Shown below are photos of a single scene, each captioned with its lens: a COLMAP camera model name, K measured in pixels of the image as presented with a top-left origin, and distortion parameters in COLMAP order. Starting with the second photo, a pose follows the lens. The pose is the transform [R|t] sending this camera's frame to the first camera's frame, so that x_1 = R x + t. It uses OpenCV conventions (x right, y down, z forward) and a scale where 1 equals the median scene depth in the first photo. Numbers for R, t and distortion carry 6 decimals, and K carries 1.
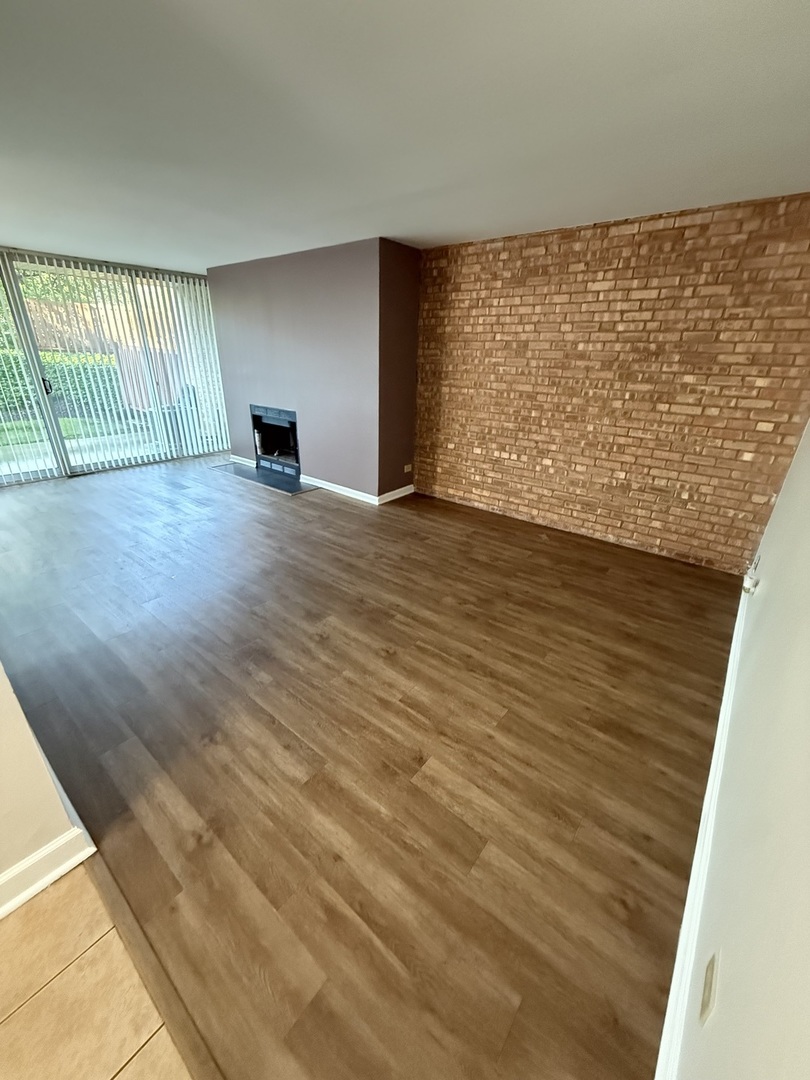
lens RADIAL K [[429.2, 0, 402.0], [0, 429.2, 538.8], [0, 0, 1]] dist [-0.000108, 0.000196]
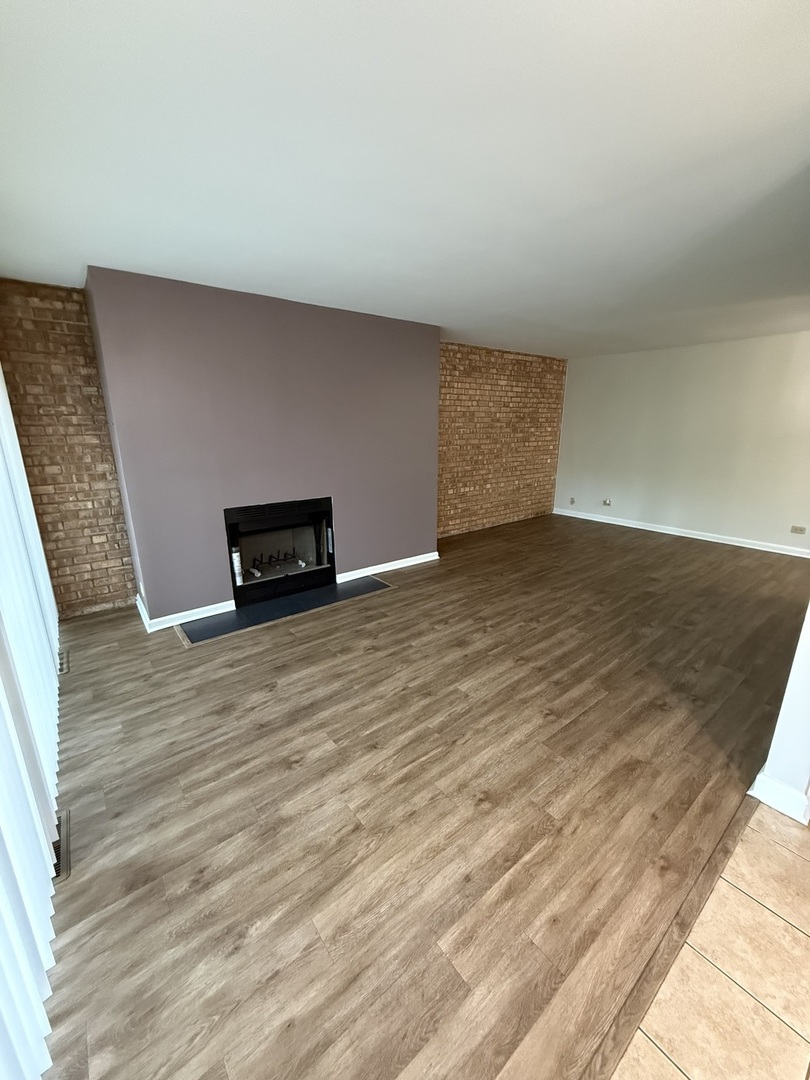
lens RADIAL K [[429.2, 0, 406.5], [0, 429.2, 539.9], [0, 0, 1]] dist [-0.000108, 0.000196]
pose [[0.221447, -0.278897, 0.934440, -1.332904], [0.397977, 0.900647, 0.174497, -0.425860], [-0.890267, 0.333244, 0.310440, 0.922606]]
